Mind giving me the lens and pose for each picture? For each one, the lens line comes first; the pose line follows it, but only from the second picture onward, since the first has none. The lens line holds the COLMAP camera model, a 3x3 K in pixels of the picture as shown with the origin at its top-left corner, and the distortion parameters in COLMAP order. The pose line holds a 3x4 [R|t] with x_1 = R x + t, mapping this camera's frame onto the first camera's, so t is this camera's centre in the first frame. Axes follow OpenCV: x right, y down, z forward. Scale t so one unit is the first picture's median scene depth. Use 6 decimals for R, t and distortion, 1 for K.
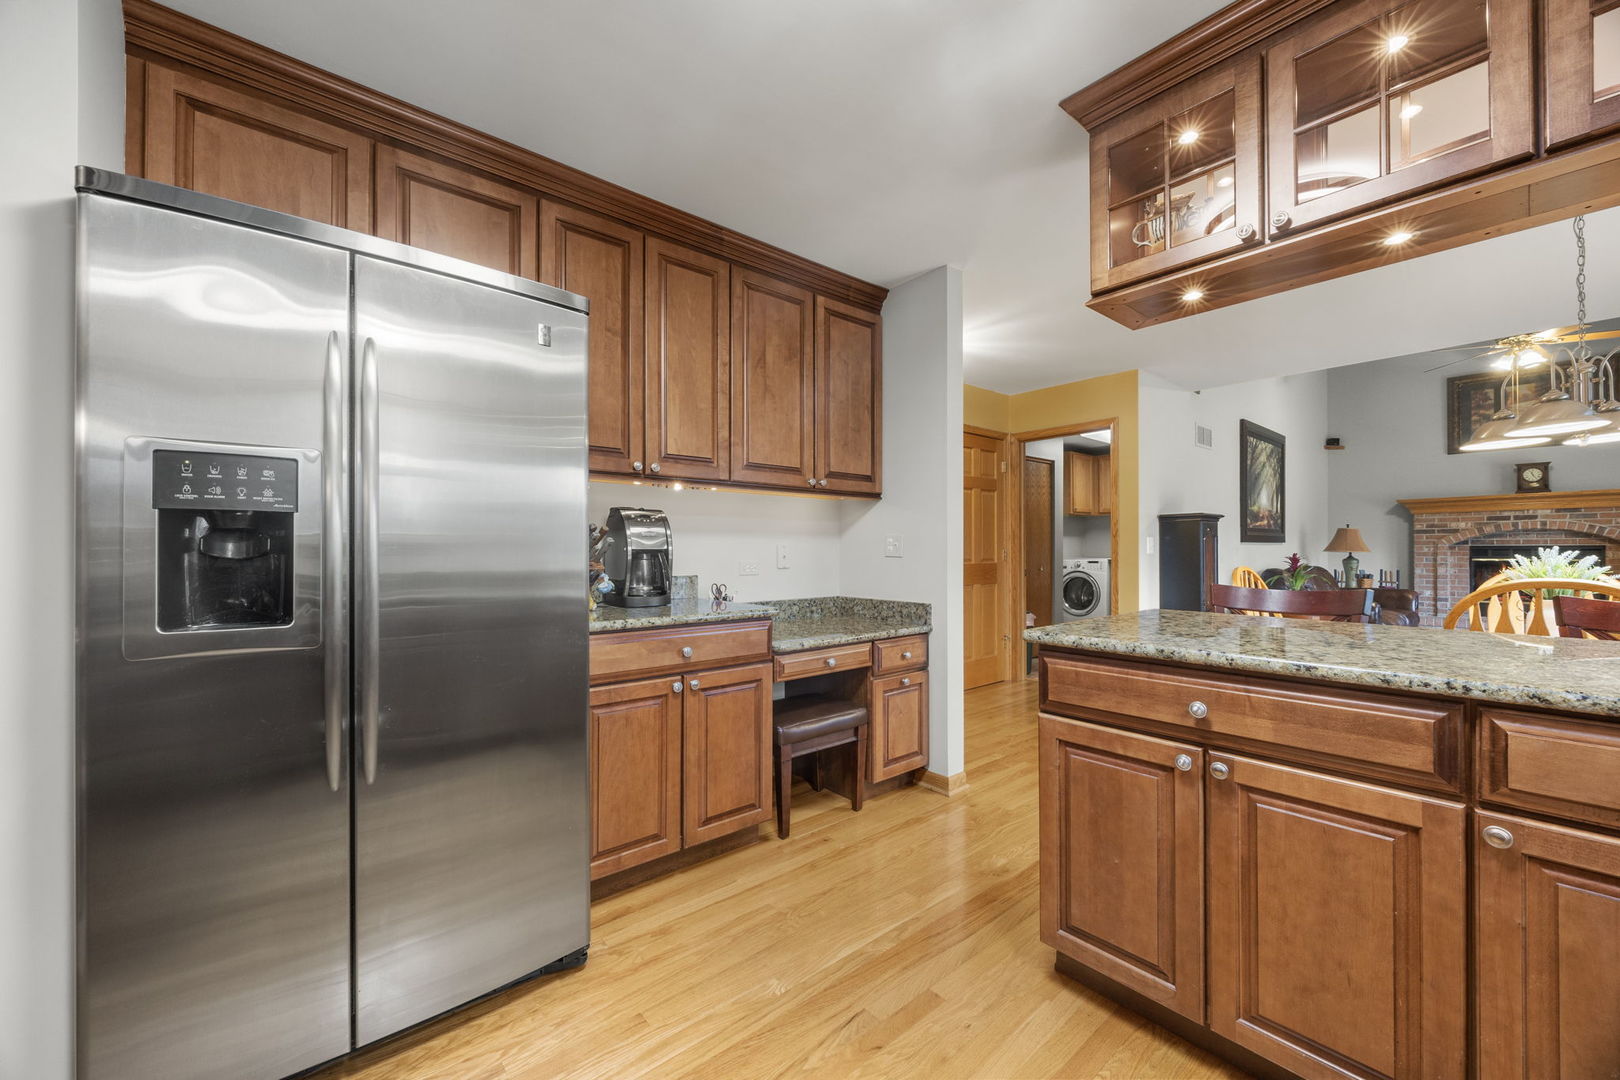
lens RADIAL K [[618.6, 0, 810.0], [0, 618.6, 544.4], [0, 0, 1]] dist [0.000029, -0.000111]
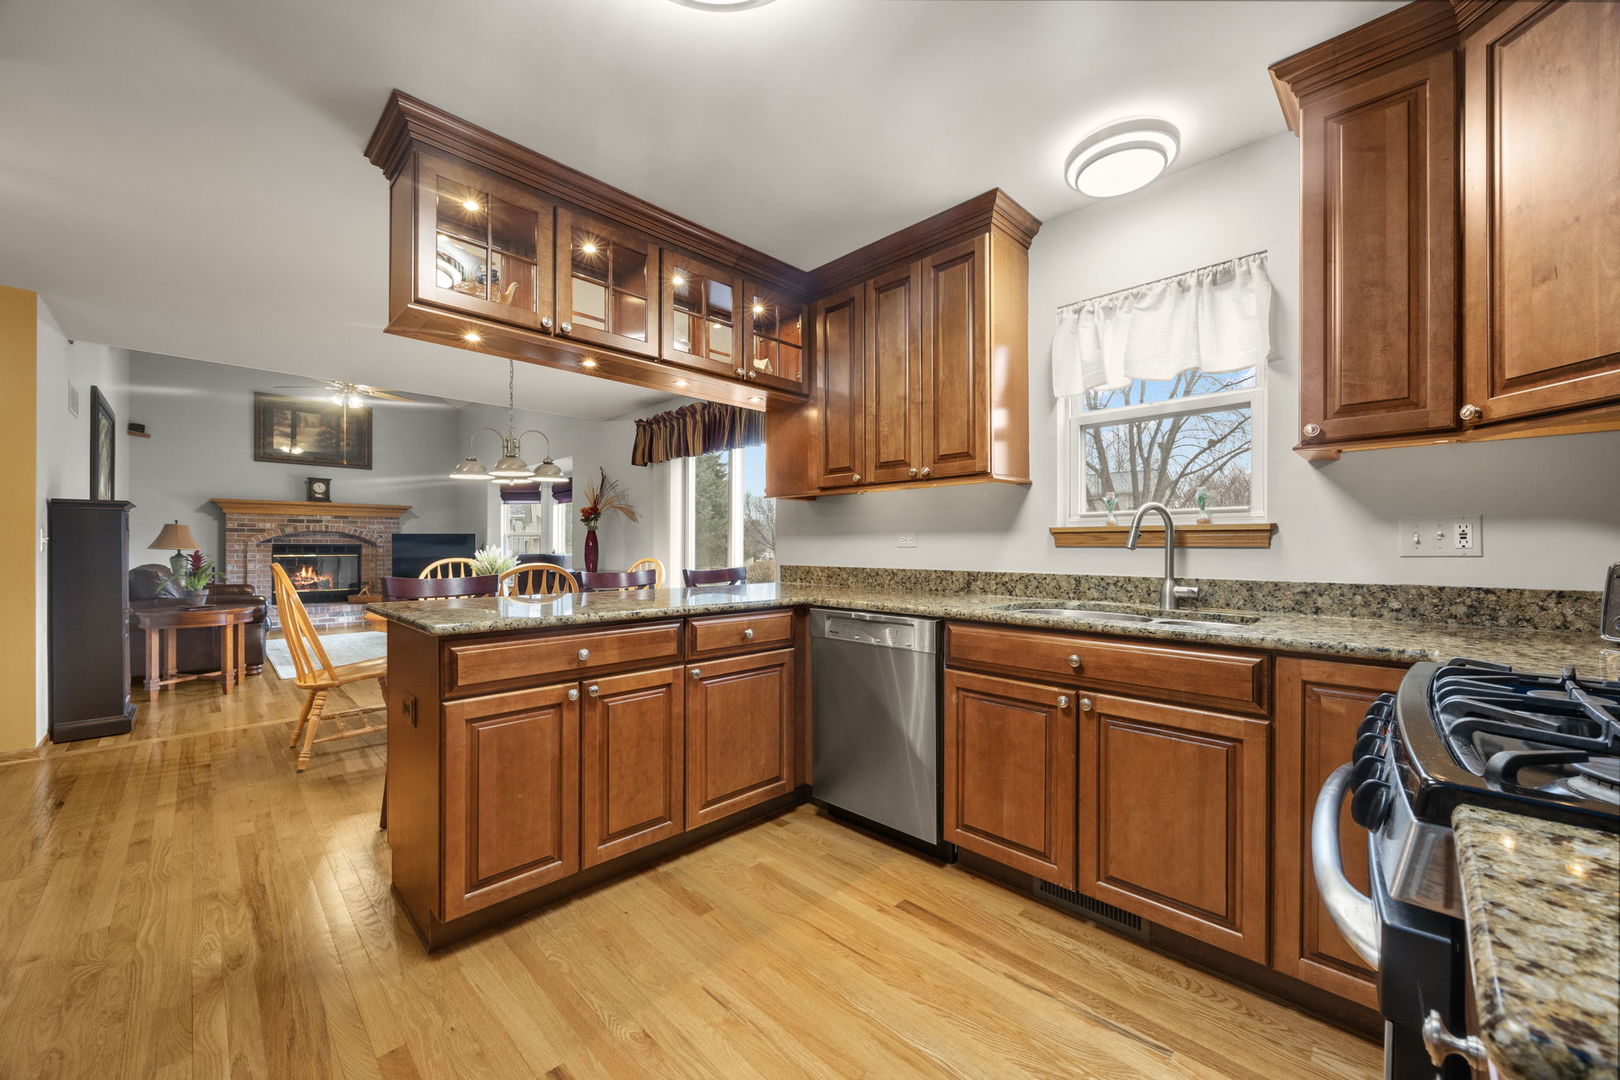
lens RADIAL K [[618.6, 0, 810.0], [0, 618.6, 544.4], [0, 0, 1]] dist [0.000029, -0.000111]
pose [[-0.095522, 0.006977, 0.995403, -0.178293], [-0.010068, 0.999918, -0.007974, 0.002666], [-0.995376, -0.010783, -0.095443, 0.123153]]
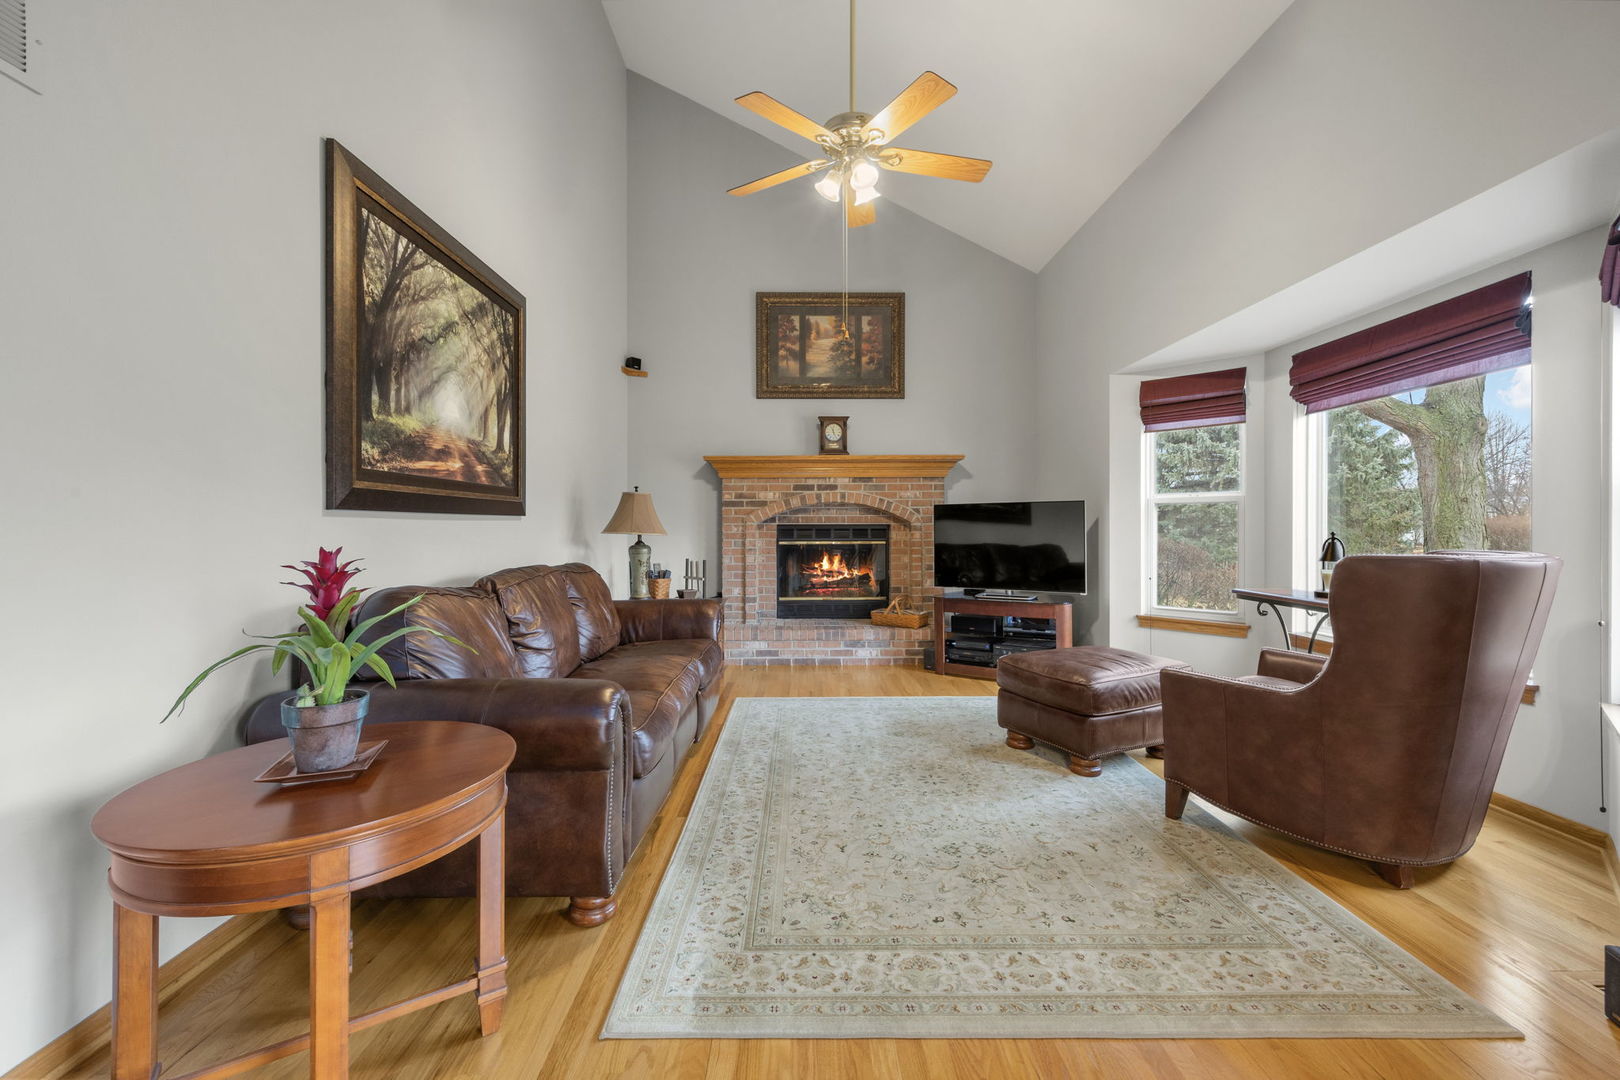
lens RADIAL K [[618.6, 0, 810.0], [0, 618.6, 544.4], [0, 0, 1]] dist [0.000029, -0.000111]
pose [[0.628554, -0.020349, 0.777500, 0.540881], [-0.005759, 0.999508, 0.030816, 0.003491], [-0.777745, -0.023847, 0.628128, 0.528664]]
